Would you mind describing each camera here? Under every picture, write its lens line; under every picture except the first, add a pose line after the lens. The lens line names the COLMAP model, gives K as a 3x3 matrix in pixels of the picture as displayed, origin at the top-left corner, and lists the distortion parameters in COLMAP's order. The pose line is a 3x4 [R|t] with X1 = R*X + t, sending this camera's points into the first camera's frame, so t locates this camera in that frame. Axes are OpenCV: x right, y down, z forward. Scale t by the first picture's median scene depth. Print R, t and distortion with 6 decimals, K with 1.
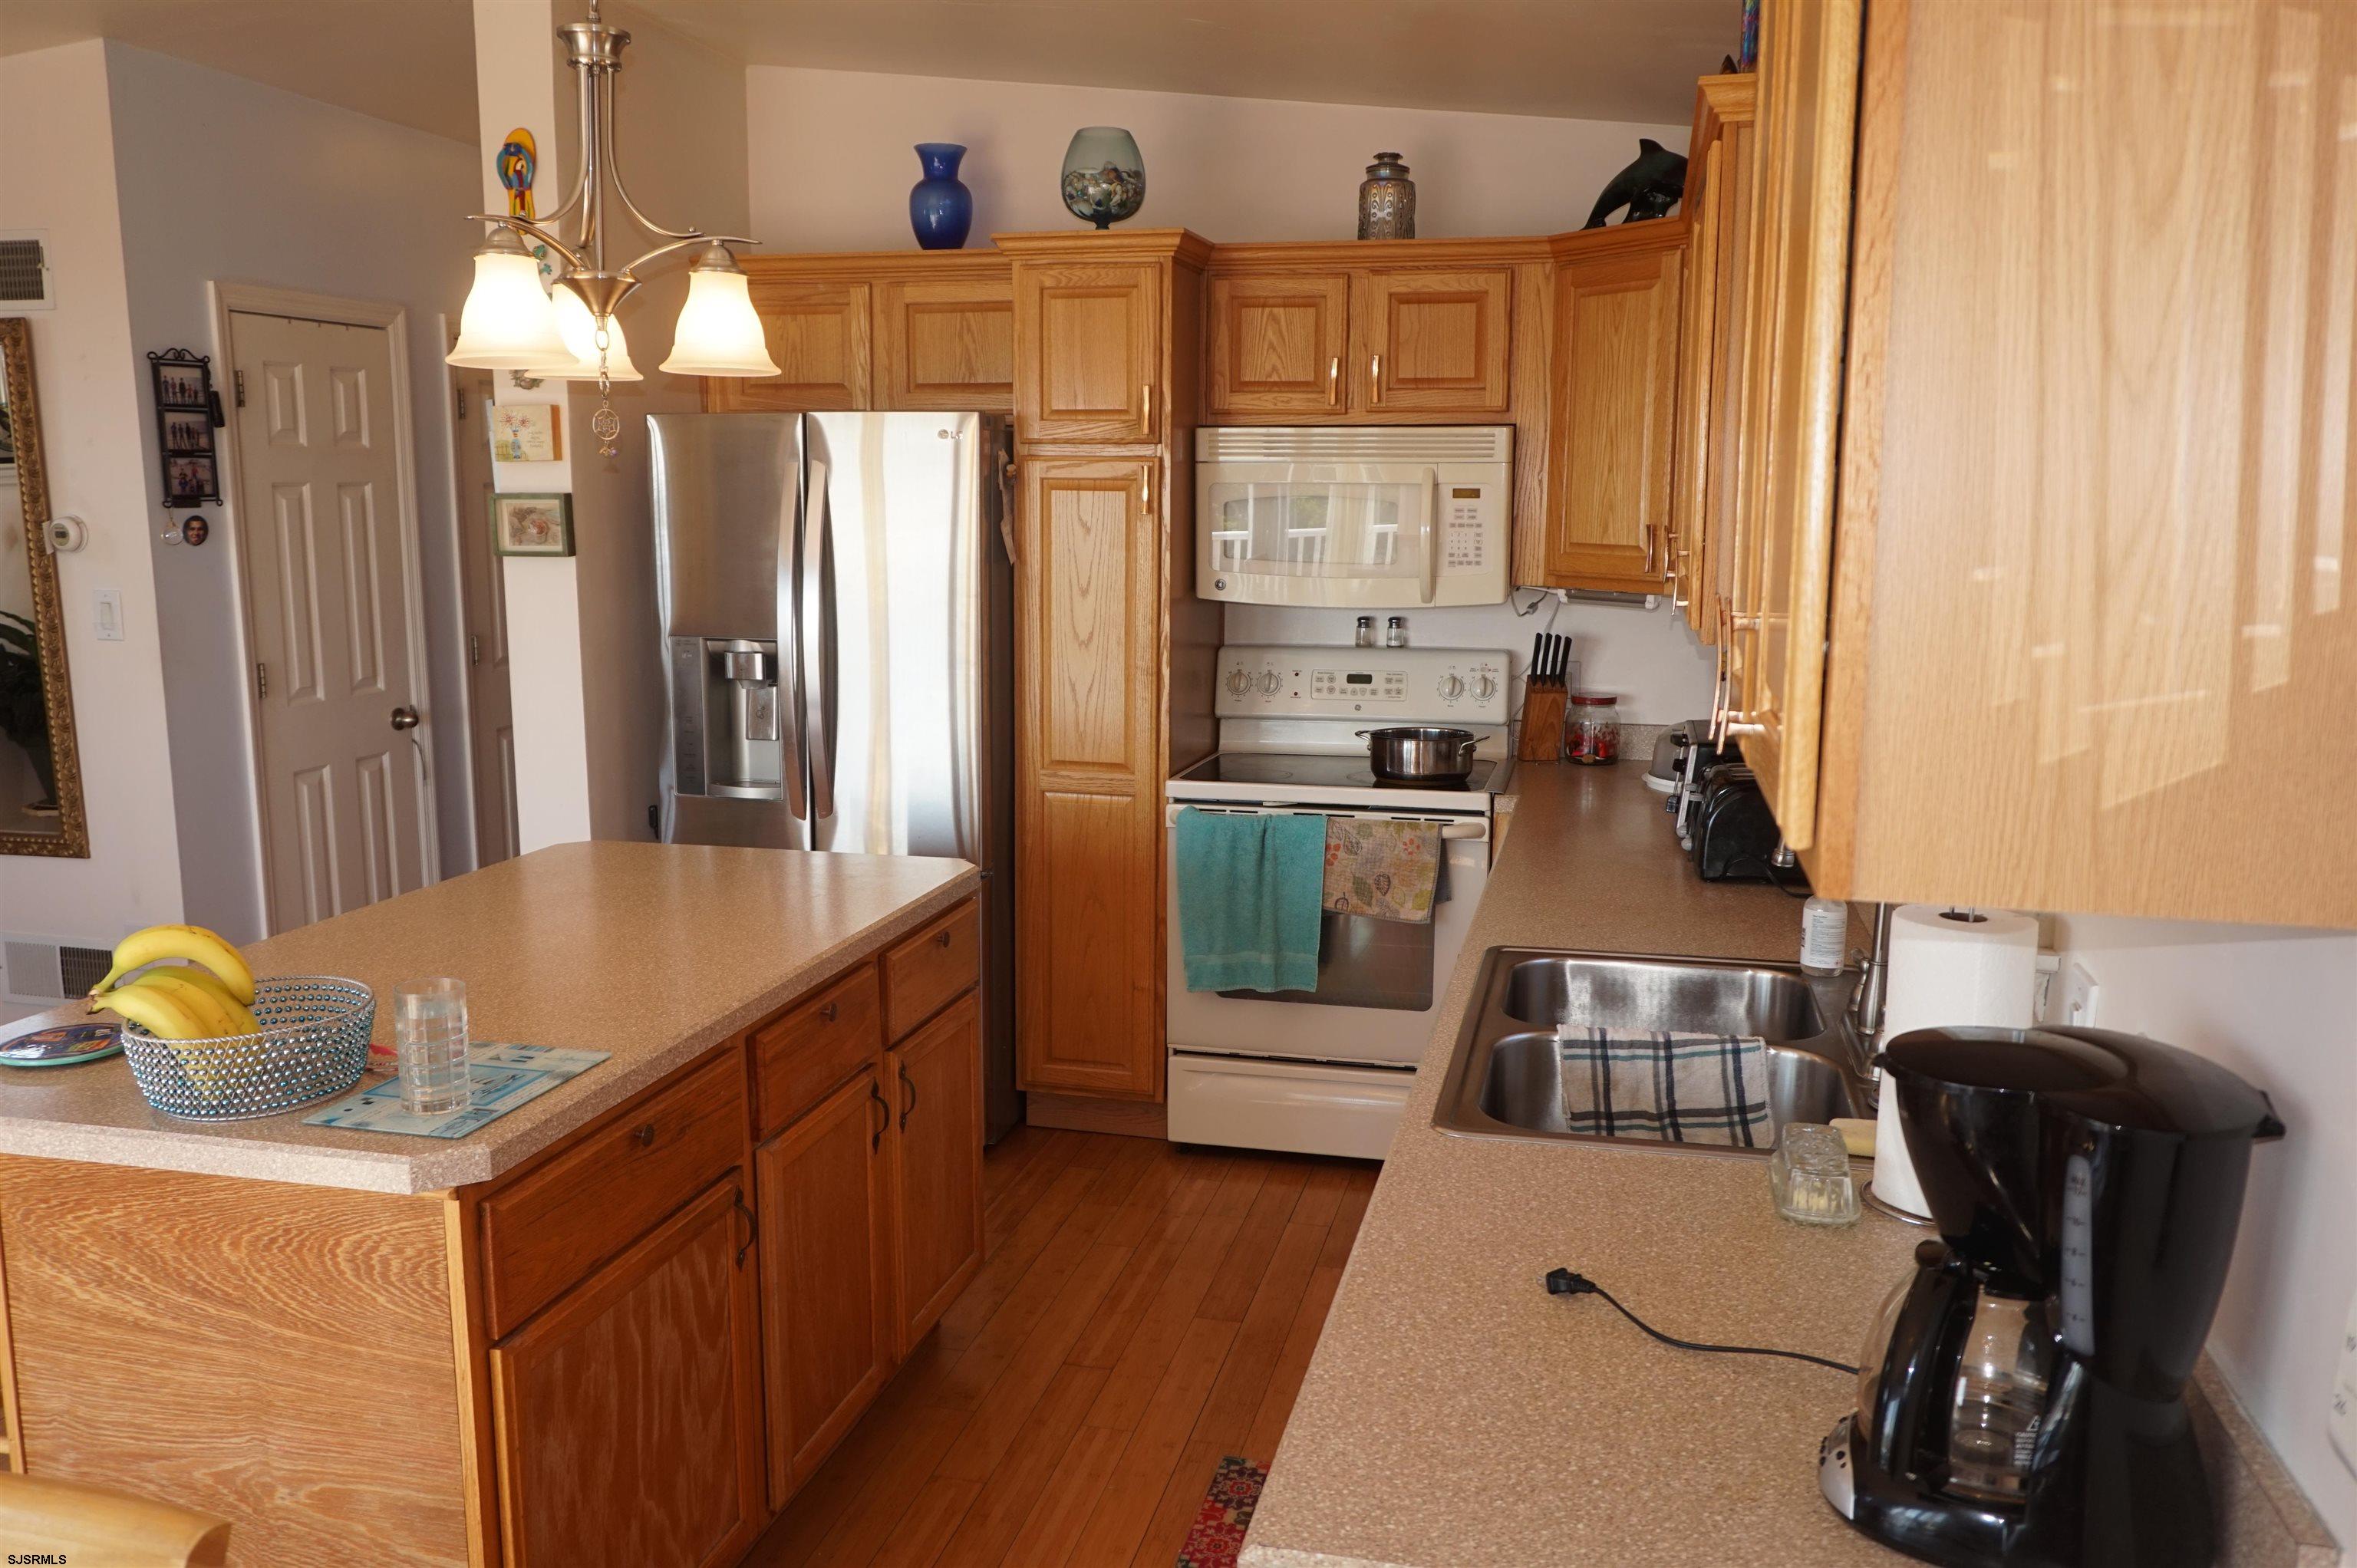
lens RADIAL K [[1824.1, 0, 1191.0], [0, 1824.1, 767.3], [0, 0, 1]] dist [-0.021404, 0.032404]
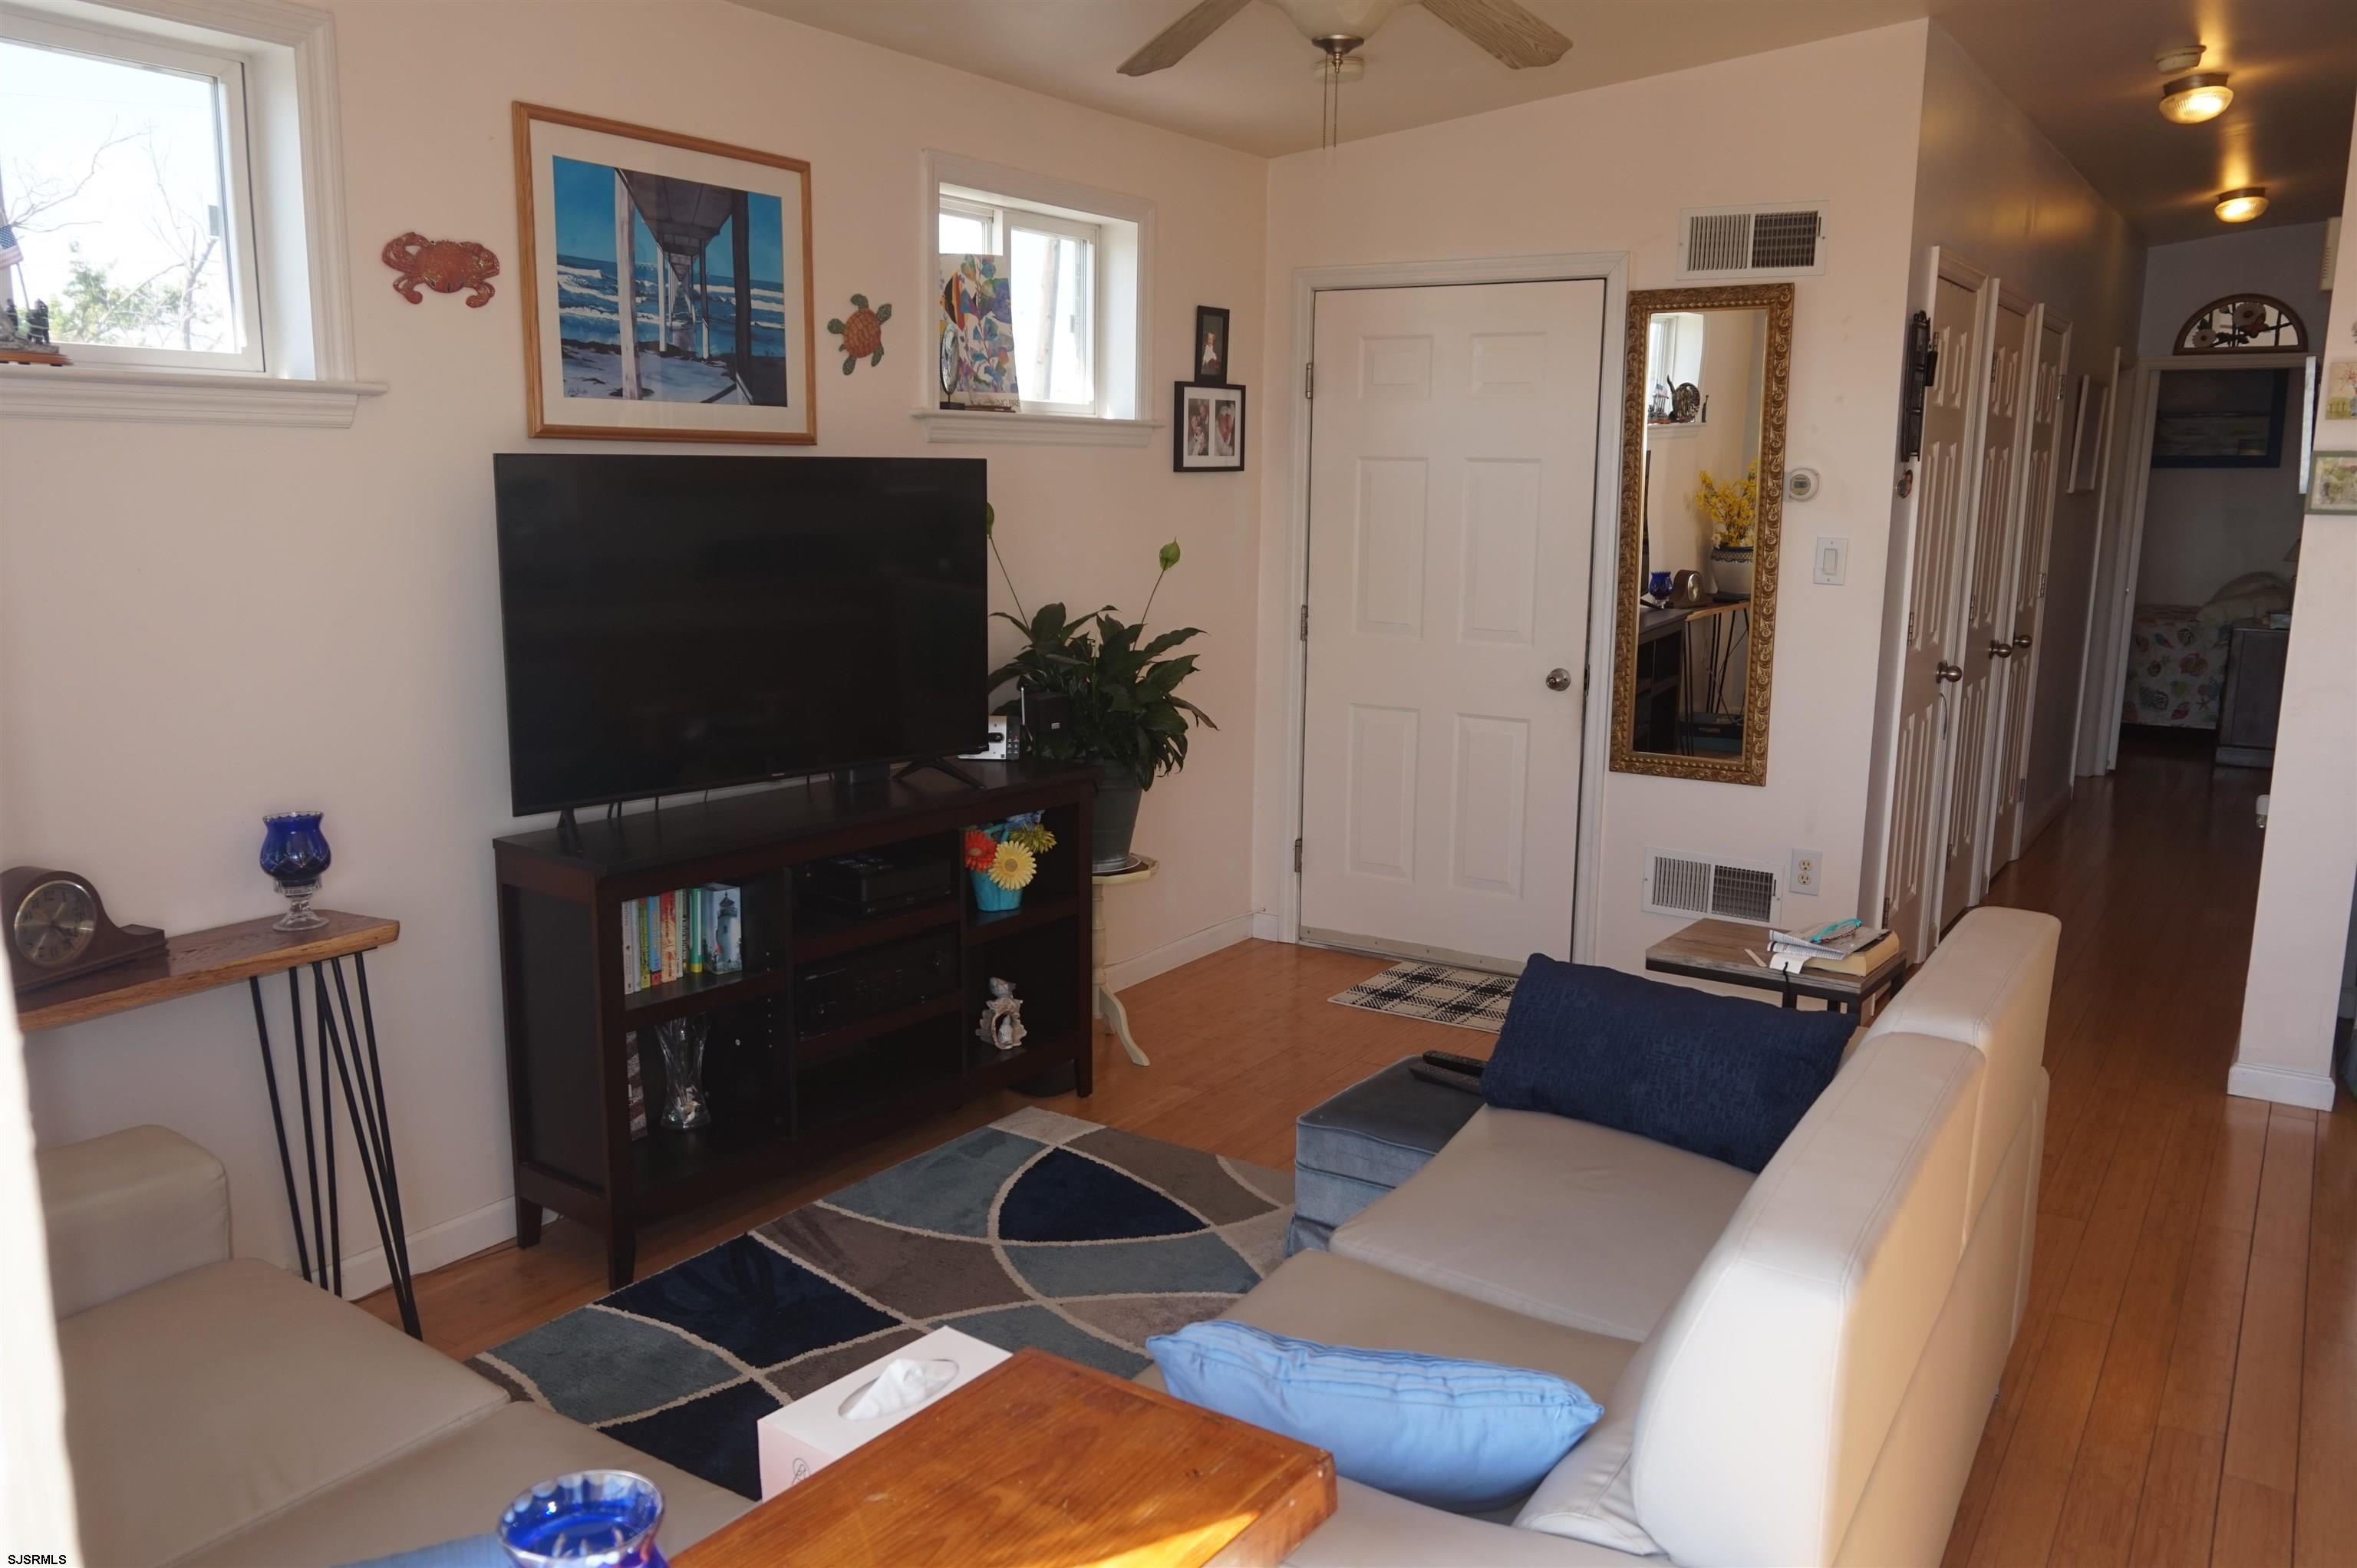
lens RADIAL K [[1824.1, 0, 1194.9], [0, 1824.1, 786.4], [0, 0, 1]] dist [-0.021404, 0.032404]
pose [[0.947641, 0.072657, -0.310962, -0.599554], [-0.065821, 0.997304, 0.032436, 0.036267], [0.312480, -0.010270, 0.949869, -0.138331]]
